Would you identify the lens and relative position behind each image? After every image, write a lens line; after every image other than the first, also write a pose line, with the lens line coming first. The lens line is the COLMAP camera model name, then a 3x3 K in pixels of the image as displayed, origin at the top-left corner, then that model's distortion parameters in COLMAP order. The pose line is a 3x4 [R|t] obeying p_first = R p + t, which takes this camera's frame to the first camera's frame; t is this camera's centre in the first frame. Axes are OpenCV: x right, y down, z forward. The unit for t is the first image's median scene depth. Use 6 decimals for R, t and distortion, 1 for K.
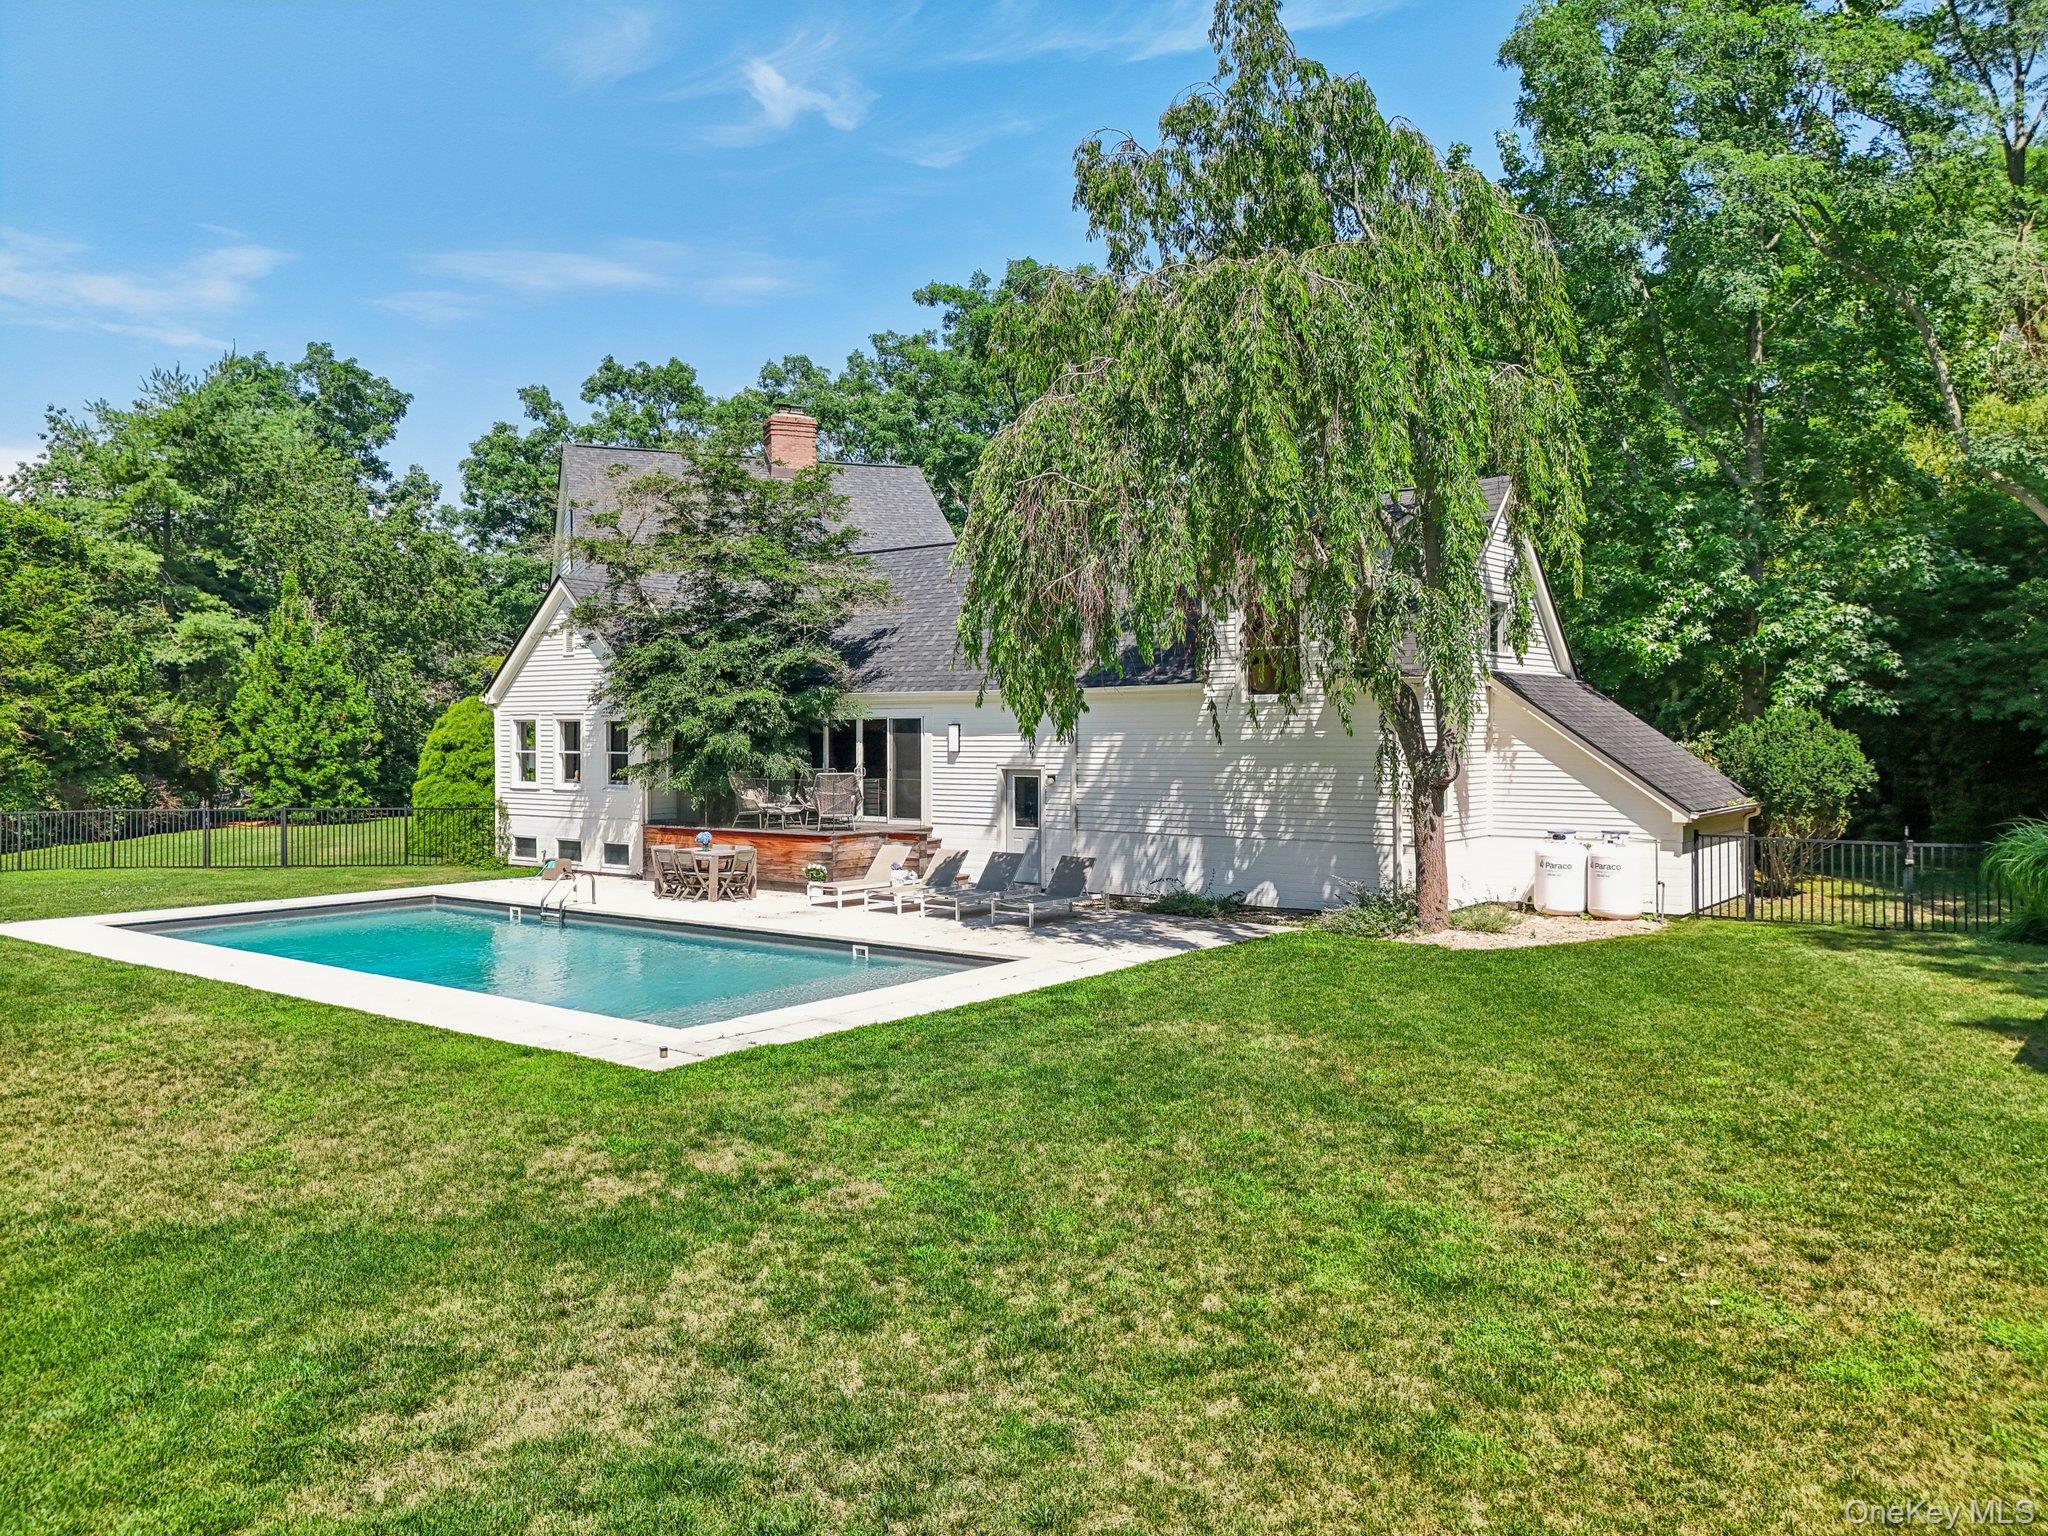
lens RADIAL K [[1531.1, 0, 1024.5], [0, 1531.1, 739.4], [0, 0, 1]] dist [0.008206, 0.001172]
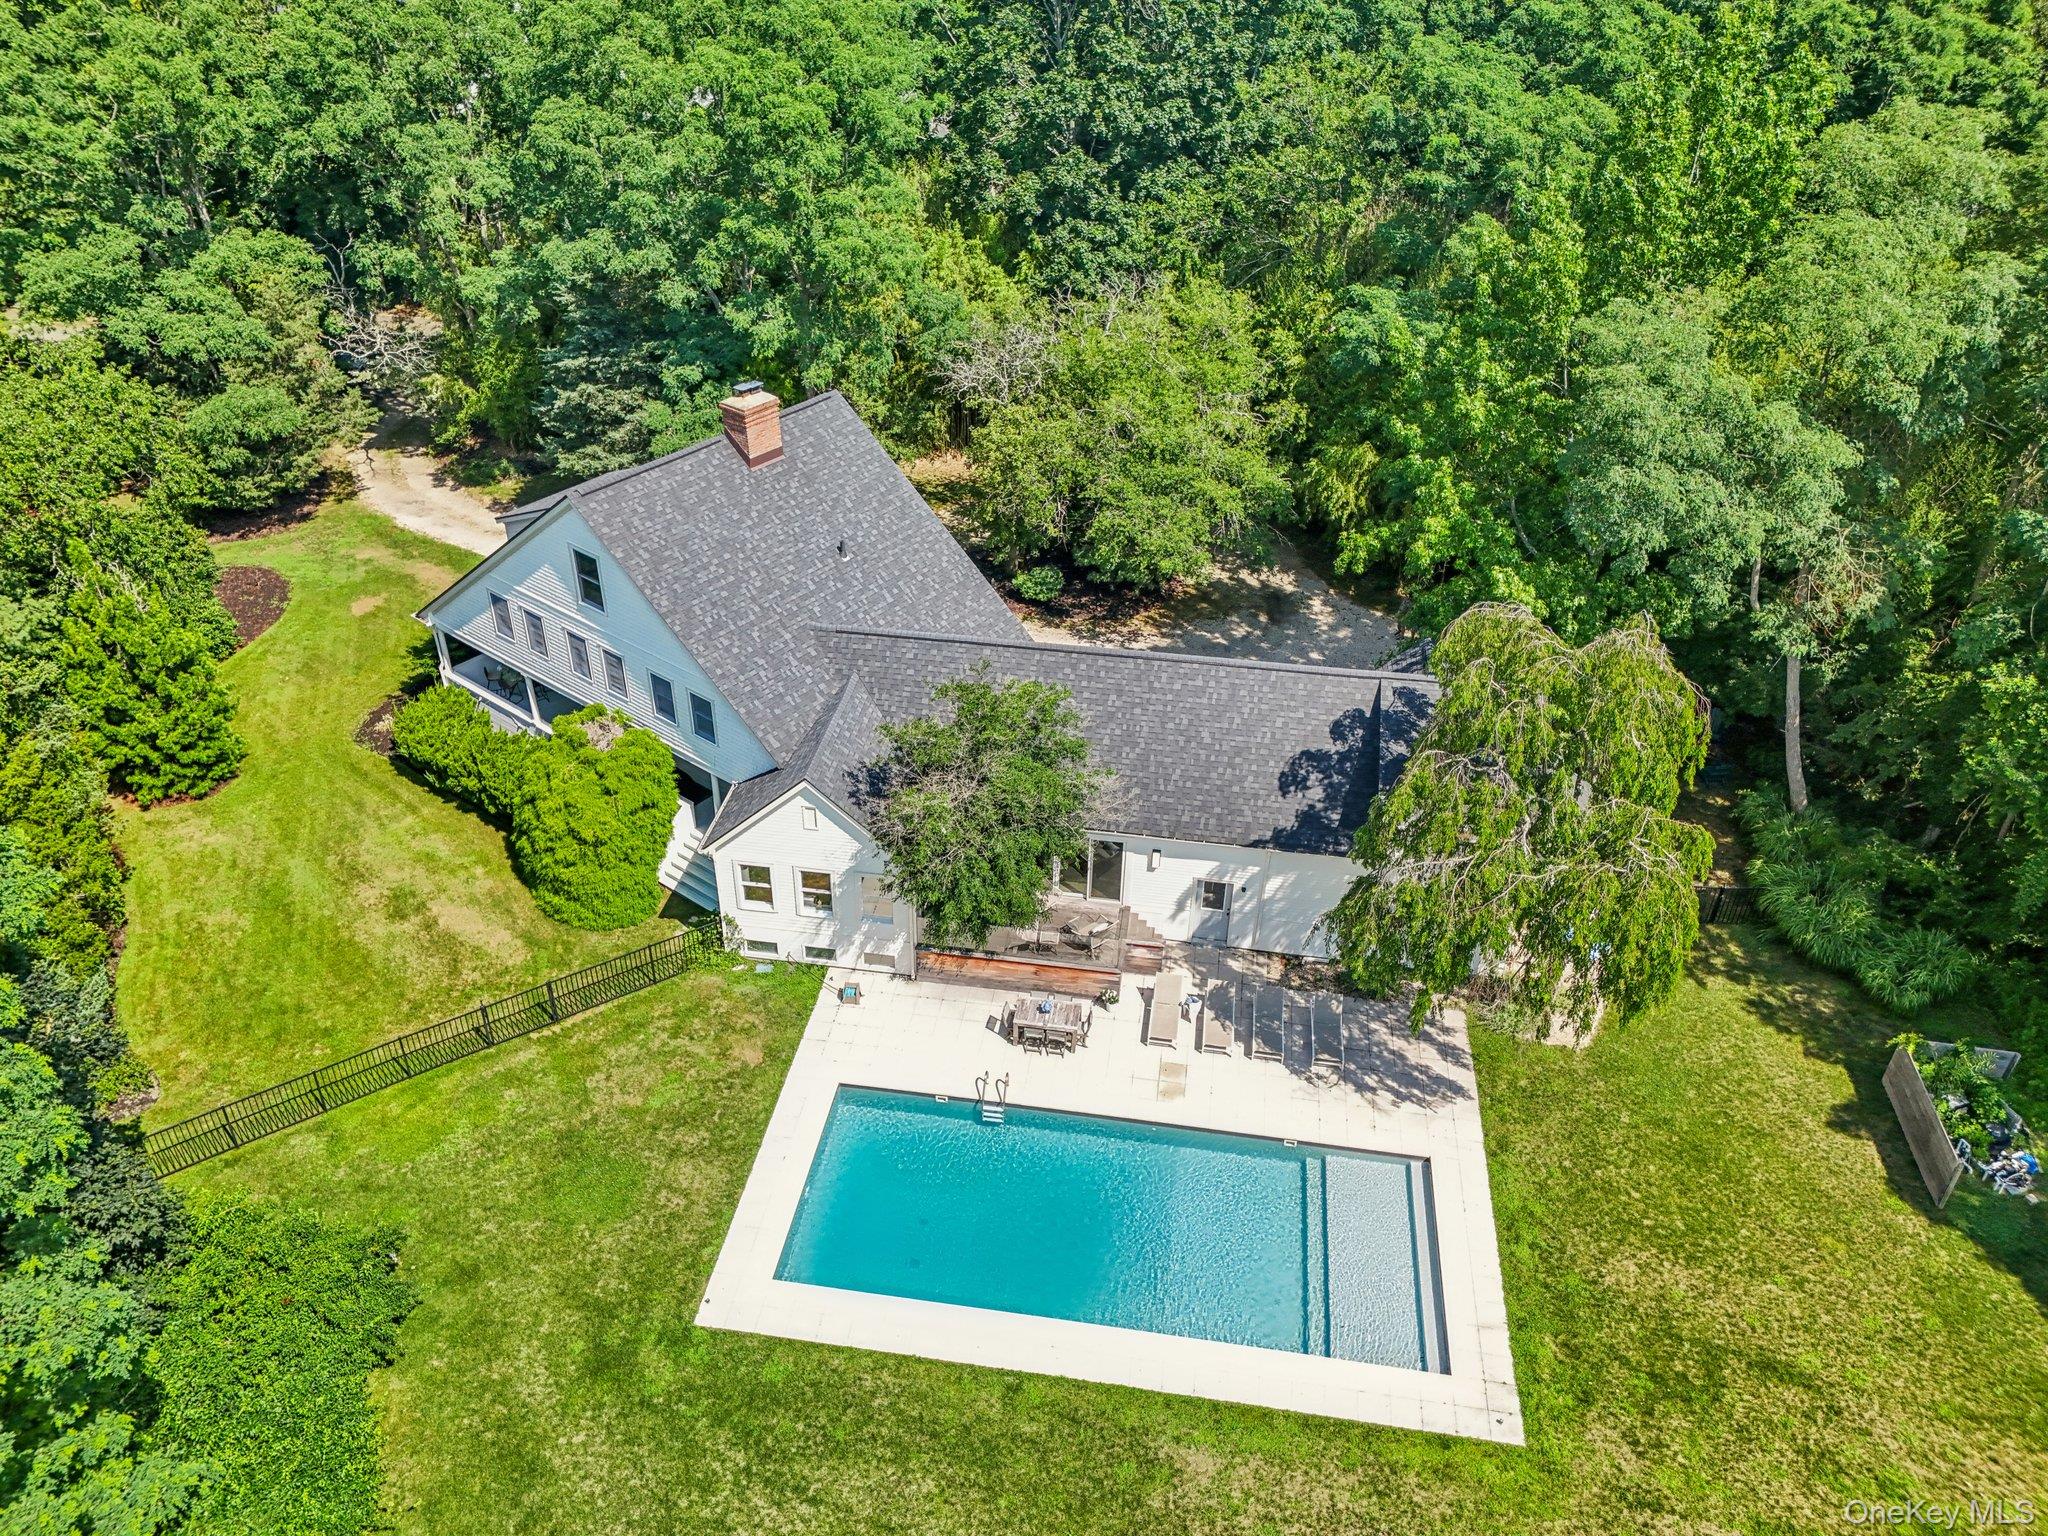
lens RADIAL K [[1560.3, 0, 1031.6], [0, 1560.3, 696.7], [0, 0, 1]] dist [0.052358, -0.060697]
pose [[0.867758, -0.253858, 0.427262, -0.681851], [-0.011014, 0.849669, 0.527201, -0.833933], [-0.496865, -0.462188, 0.734511, 0.074170]]
